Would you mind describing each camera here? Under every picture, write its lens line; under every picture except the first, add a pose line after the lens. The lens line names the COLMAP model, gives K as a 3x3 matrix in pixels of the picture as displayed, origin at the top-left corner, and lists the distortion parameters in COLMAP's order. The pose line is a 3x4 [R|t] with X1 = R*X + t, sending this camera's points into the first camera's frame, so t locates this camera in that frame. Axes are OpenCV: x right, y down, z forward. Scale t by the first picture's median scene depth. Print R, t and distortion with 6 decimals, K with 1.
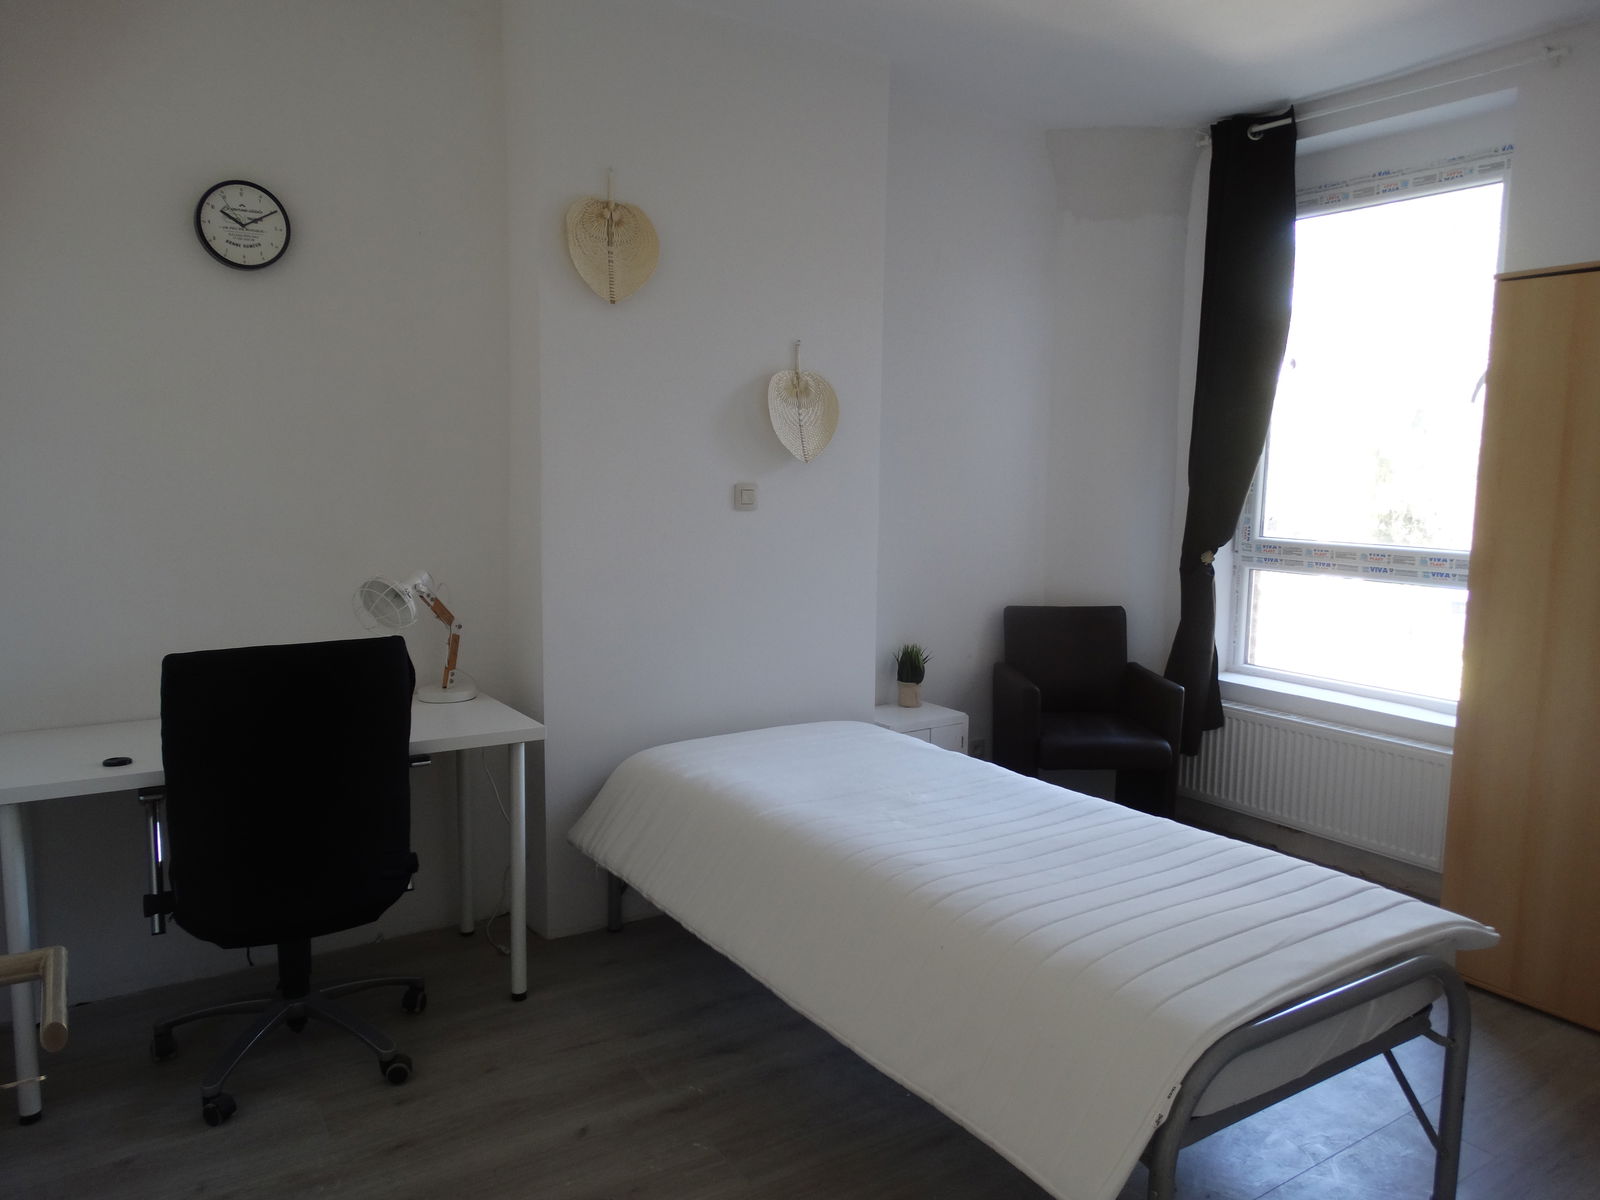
lens RADIAL K [[1136.9, 0, 800.9], [0, 1136.9, 591.5], [0, 0, 1]] dist [0.005457, -0.005665]
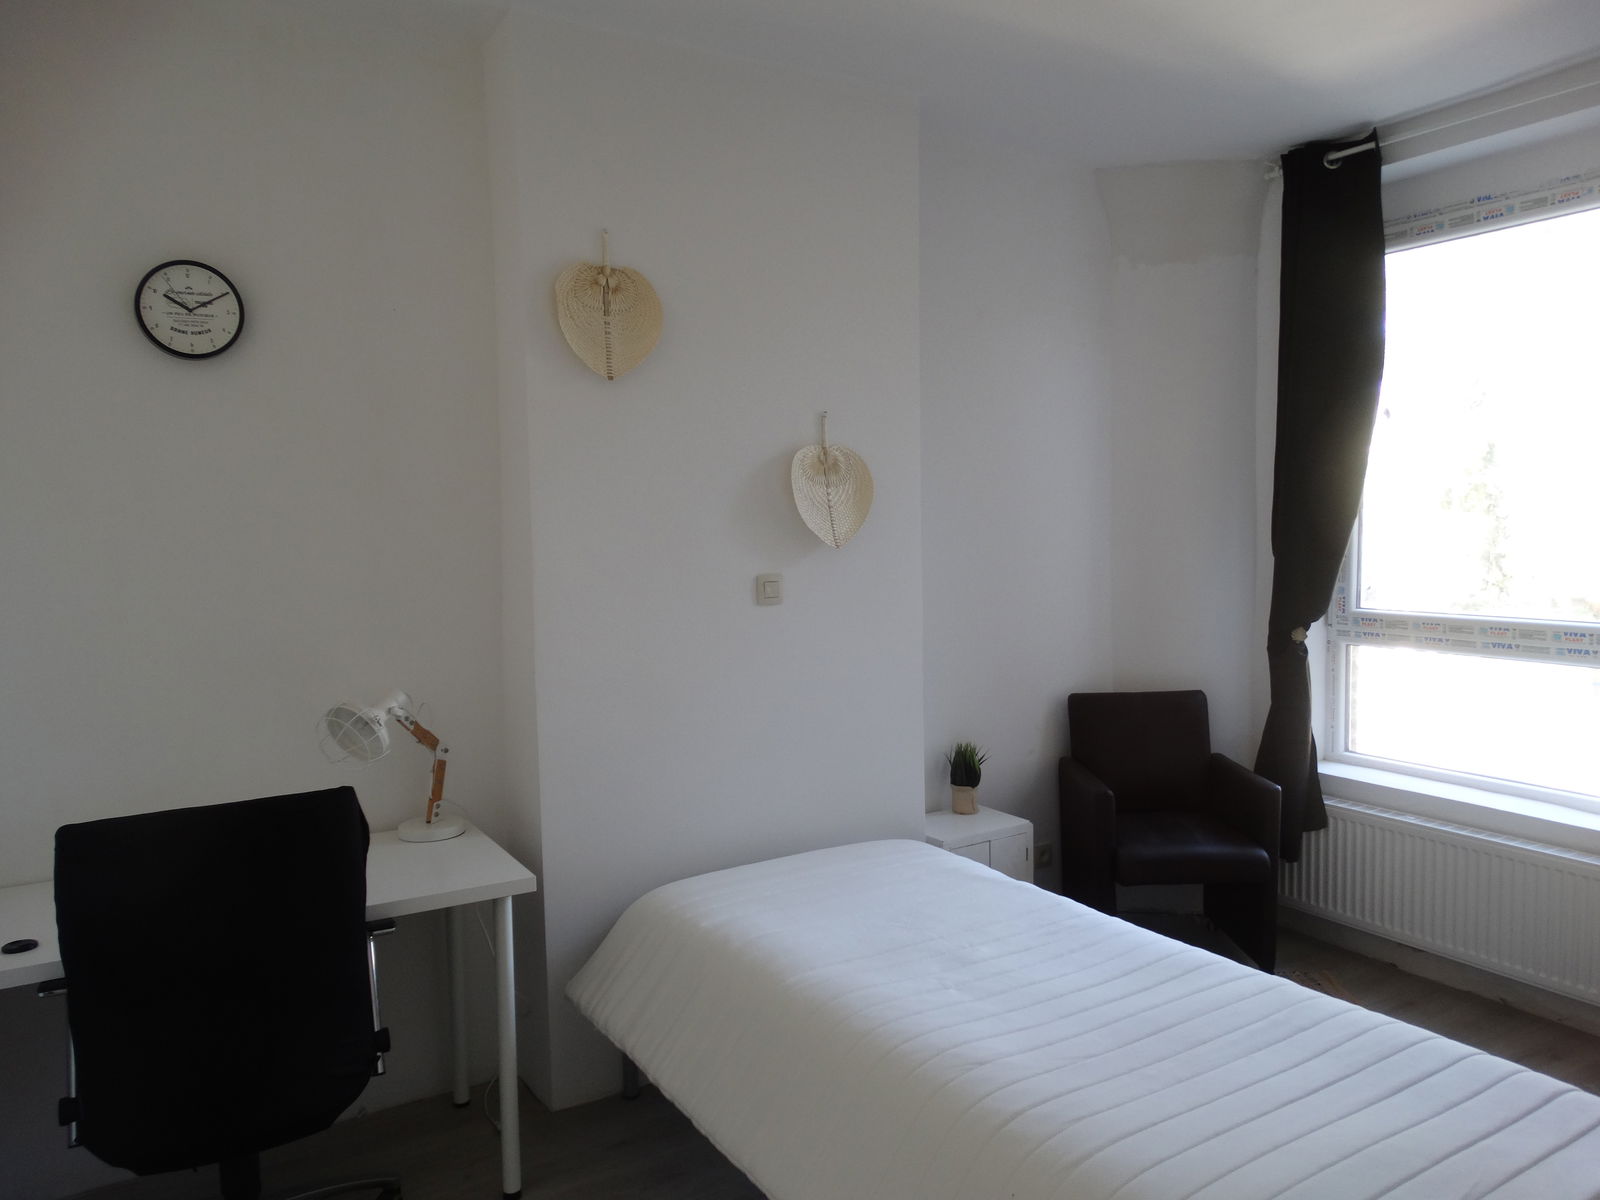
lens RADIAL K [[1136.9, 0, 805.9], [0, 1136.9, 591.6], [0, 0, 1]] dist [0.005457, -0.005665]
pose [[0.998581, -0.030043, -0.043970, 0.019526], [0.027879, 0.998409, -0.049022, -0.040261], [0.045373, 0.047726, 0.997829, 0.129216]]
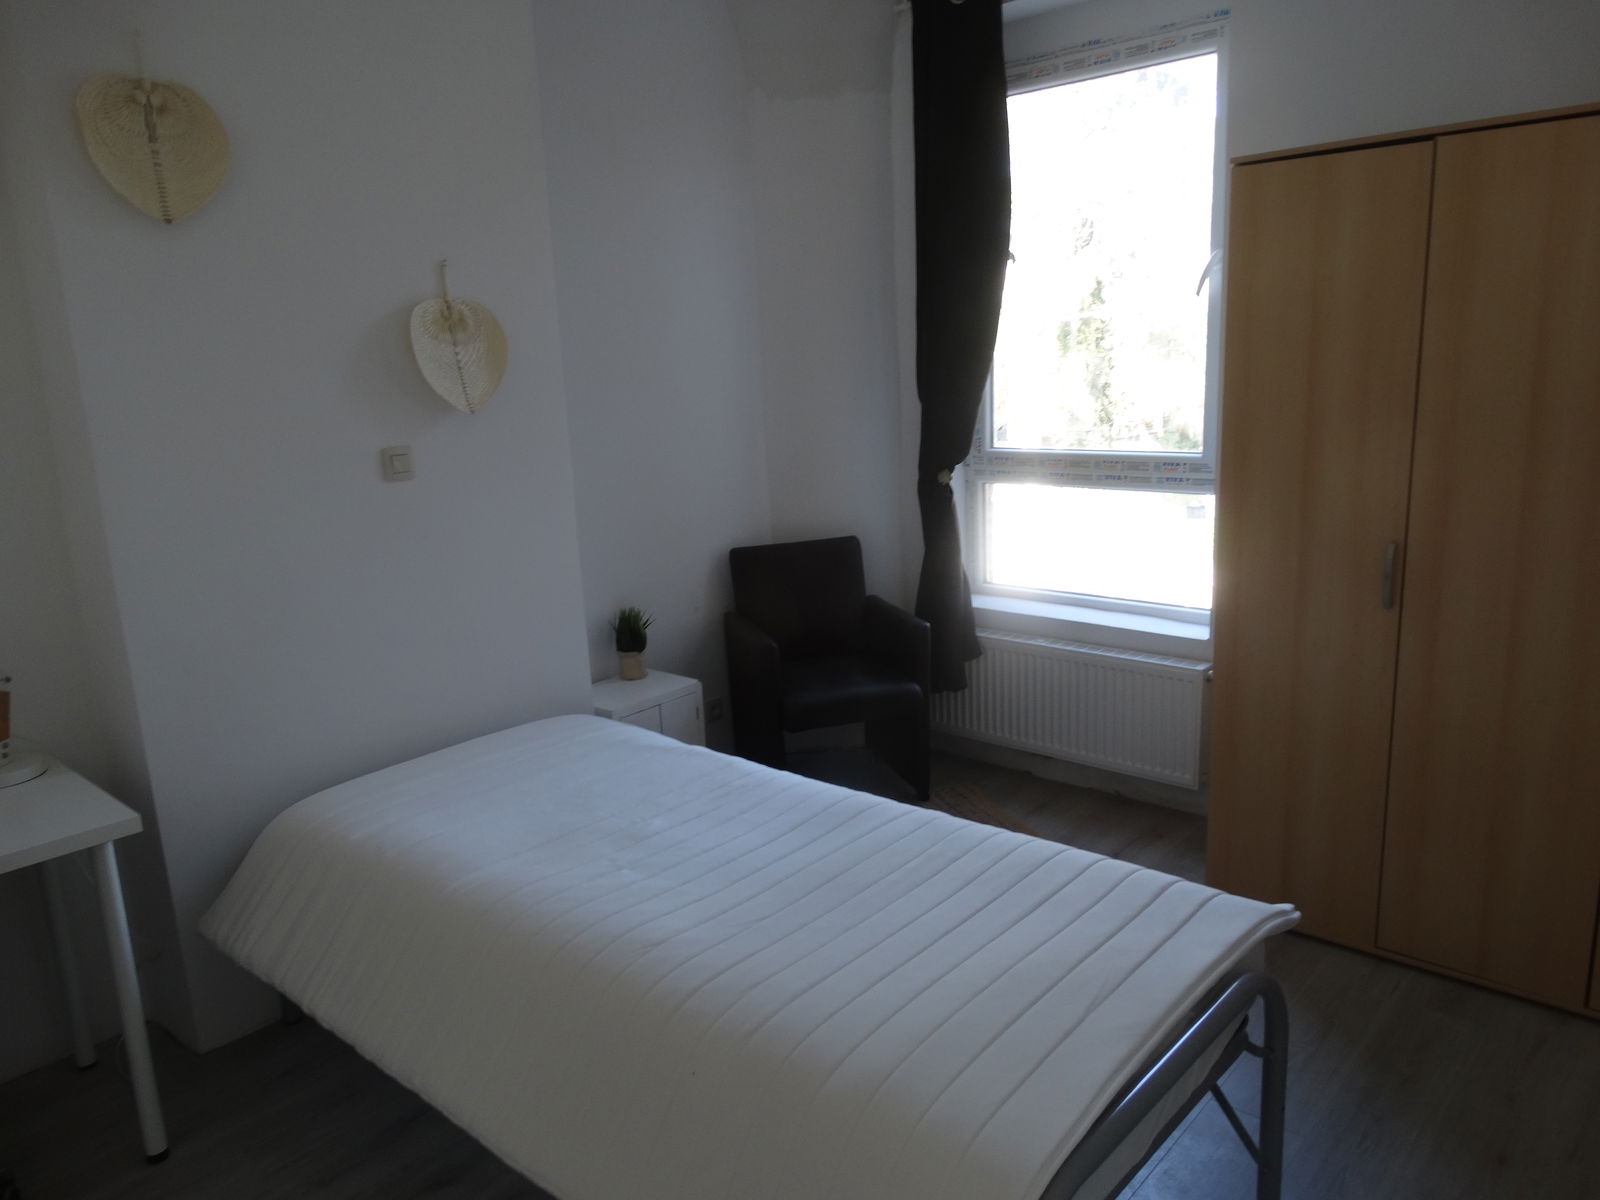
lens RADIAL K [[1136.9, 0, 801.5], [0, 1136.9, 594.3], [0, 0, 1]] dist [0.005457, -0.005665]
pose [[0.967212, -0.110273, 0.228779, 0.034974], [0.088487, 0.990693, 0.103424, -0.053710], [-0.238055, -0.079789, 0.967969, 0.165745]]
